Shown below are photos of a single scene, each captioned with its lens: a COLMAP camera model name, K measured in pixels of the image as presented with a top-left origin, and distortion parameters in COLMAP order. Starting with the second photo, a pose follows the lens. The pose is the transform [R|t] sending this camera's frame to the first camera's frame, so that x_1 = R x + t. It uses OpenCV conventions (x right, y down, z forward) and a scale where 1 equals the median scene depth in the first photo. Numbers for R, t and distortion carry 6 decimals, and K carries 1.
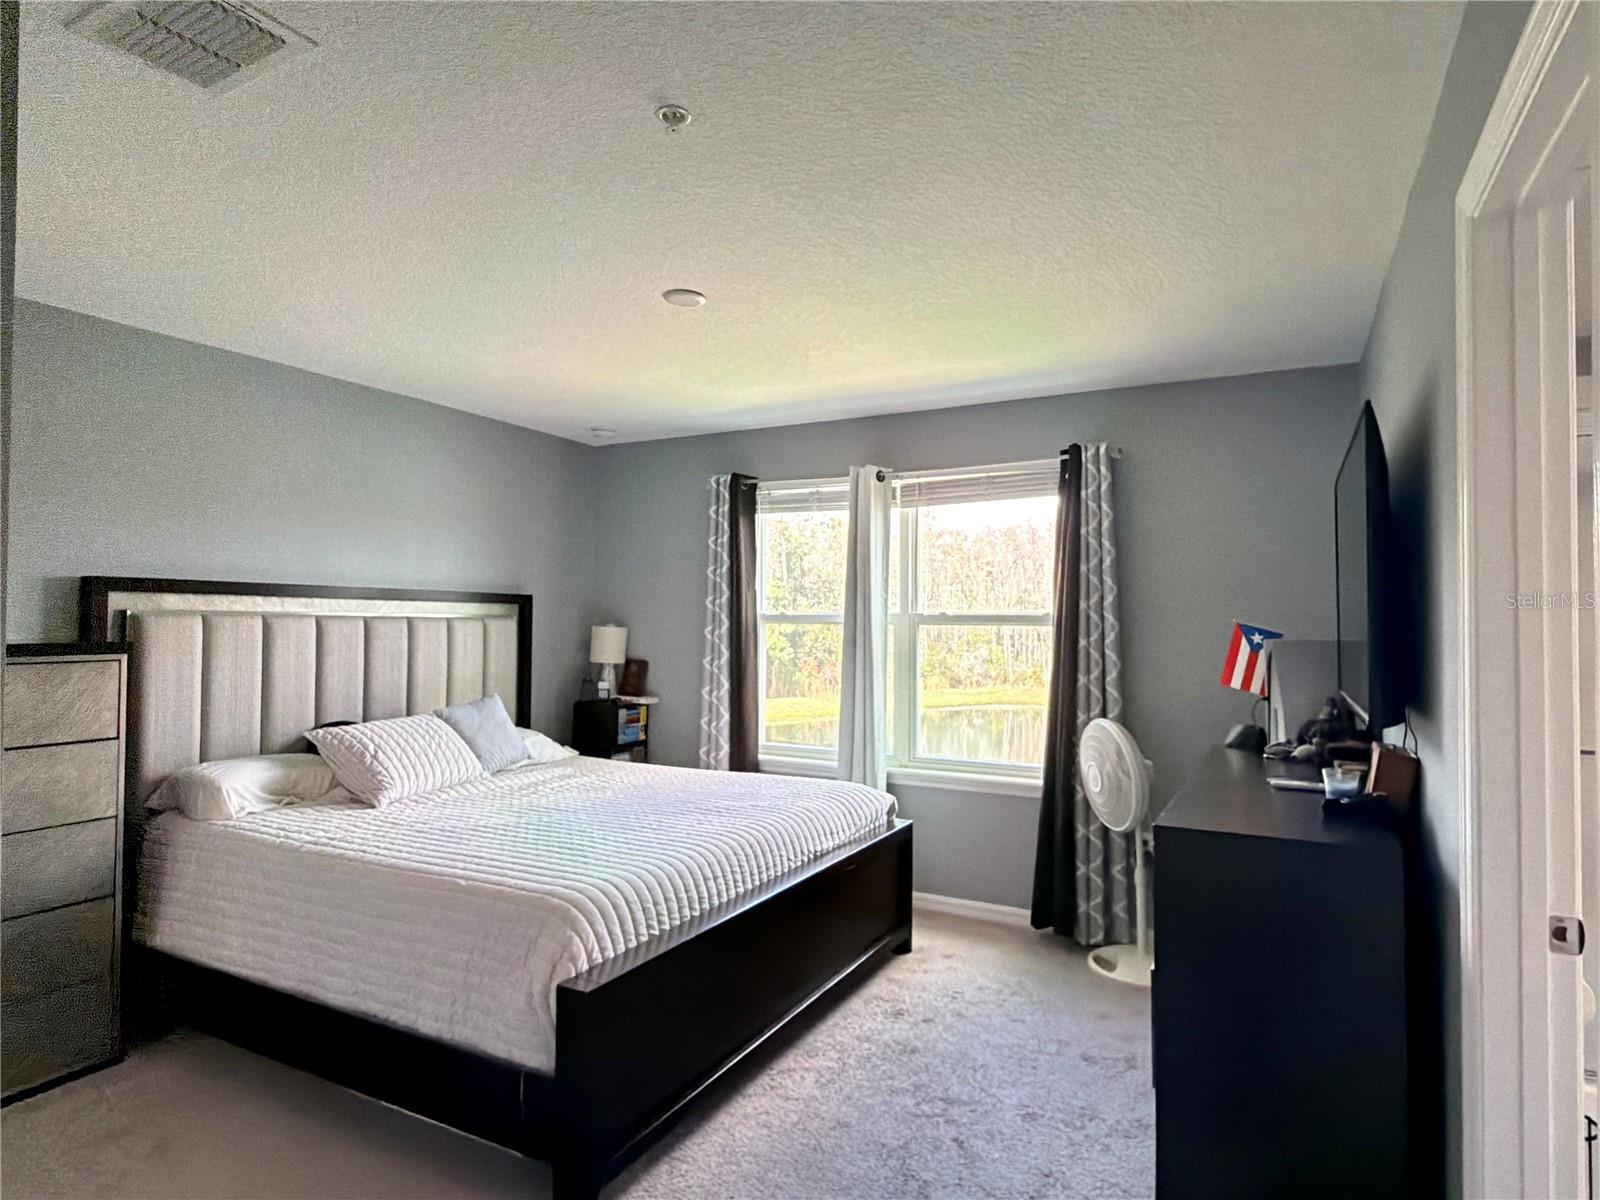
lens RADIAL K [[892.1, 0, 800.0], [0, 892.1, 600.0], [0, 0, 1]] dist [-0.001489, 0.000467]
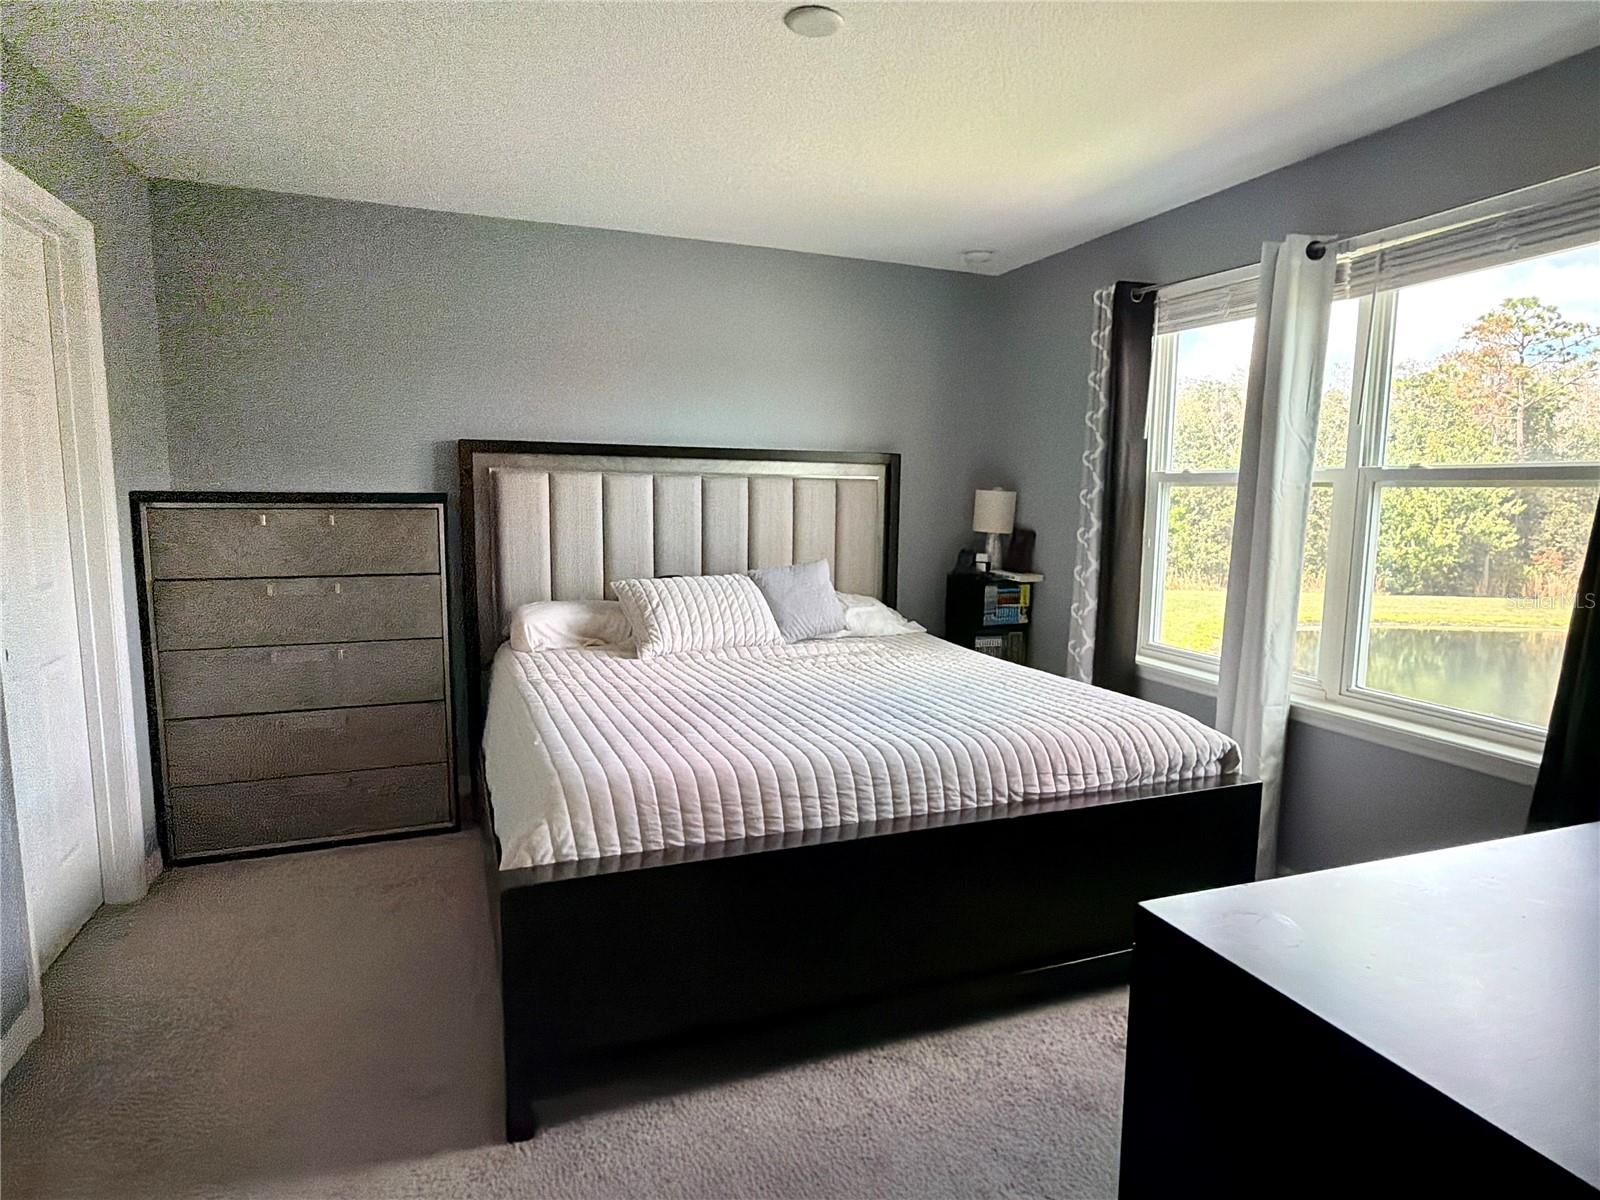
lens RADIAL K [[892.1, 0, 800.0], [0, 892.1, 600.0], [0, 0, 1]] dist [-0.001489, 0.000467]
pose [[0.762653, 0.082439, -0.641533, 0.239500], [0.007443, 0.990660, 0.136151, 0.019217], [0.646765, -0.108611, 0.754916, 0.255800]]
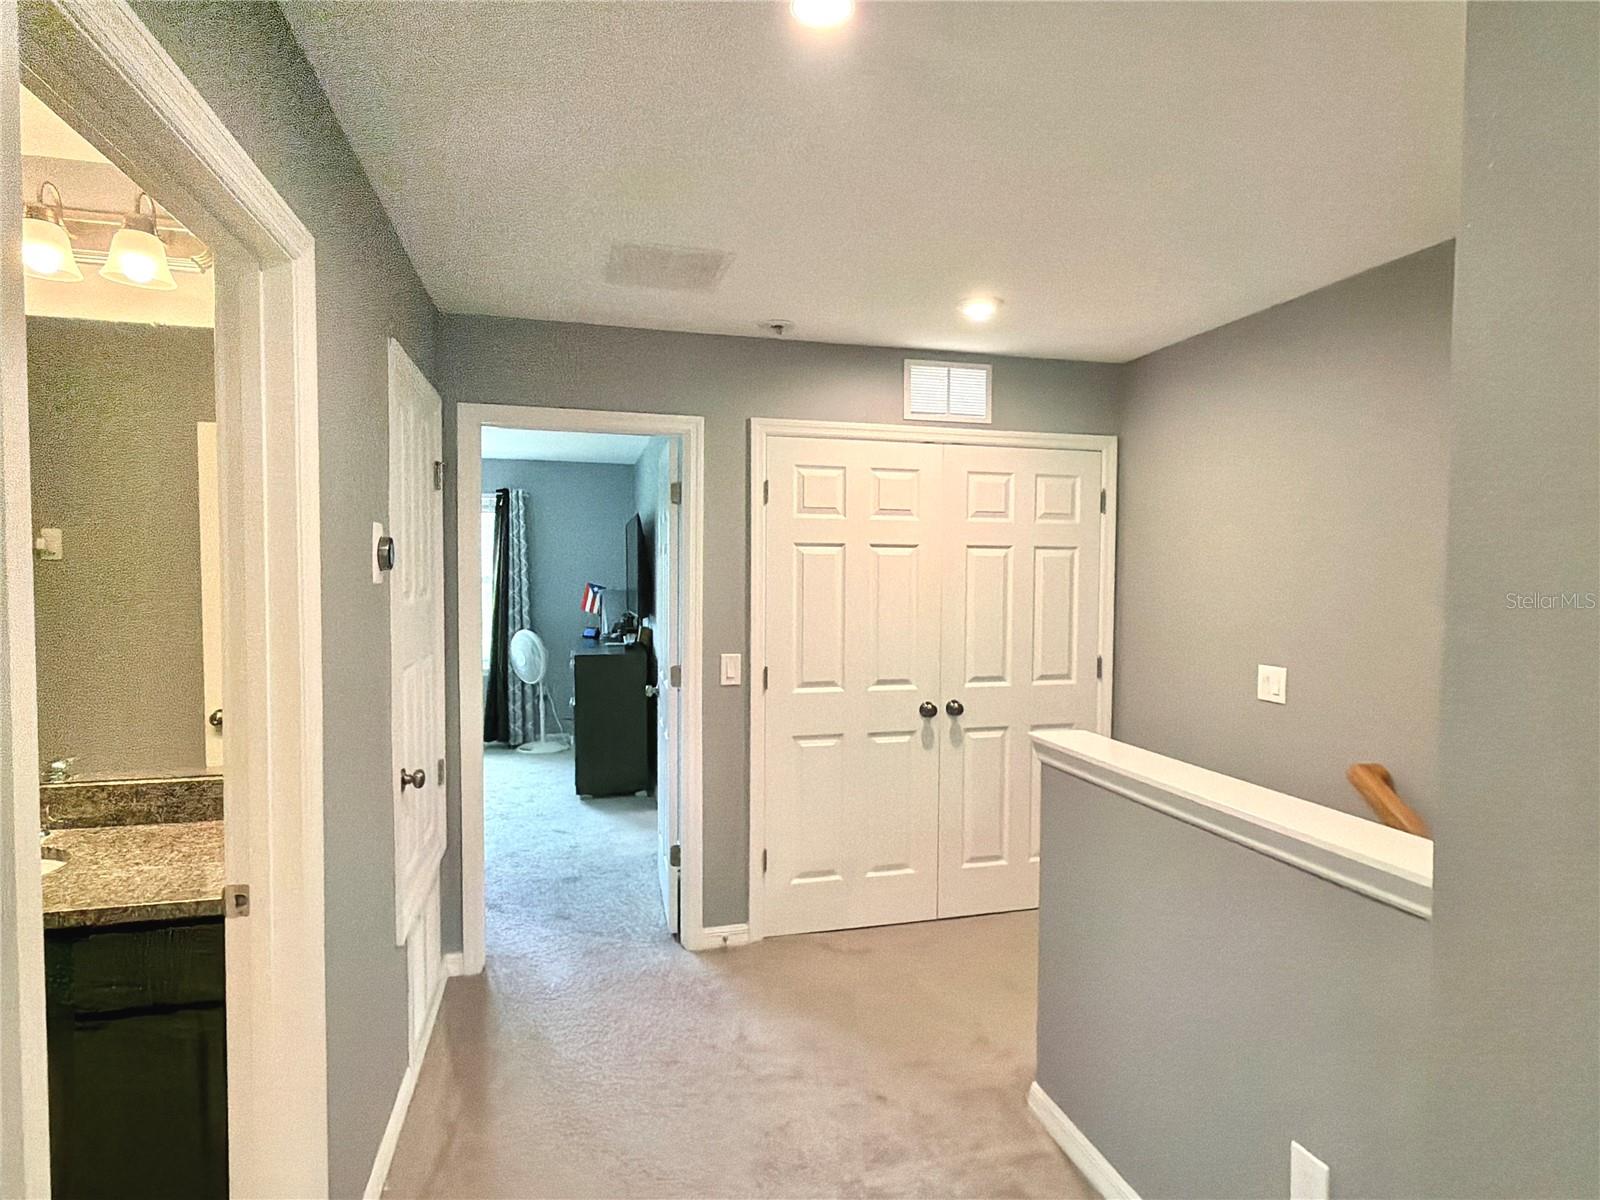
lens RADIAL K [[835.4, 0, 800.0], [0, 835.4, 600.0], [0, 0, 1]] dist [0.000811, -0.000004]
pose [[0.725737, -0.027903, 0.687407, -0.357655], [-0.015292, 0.998276, 0.056667, -0.036115], [-0.687803, -0.051637, 0.724059, -0.561371]]
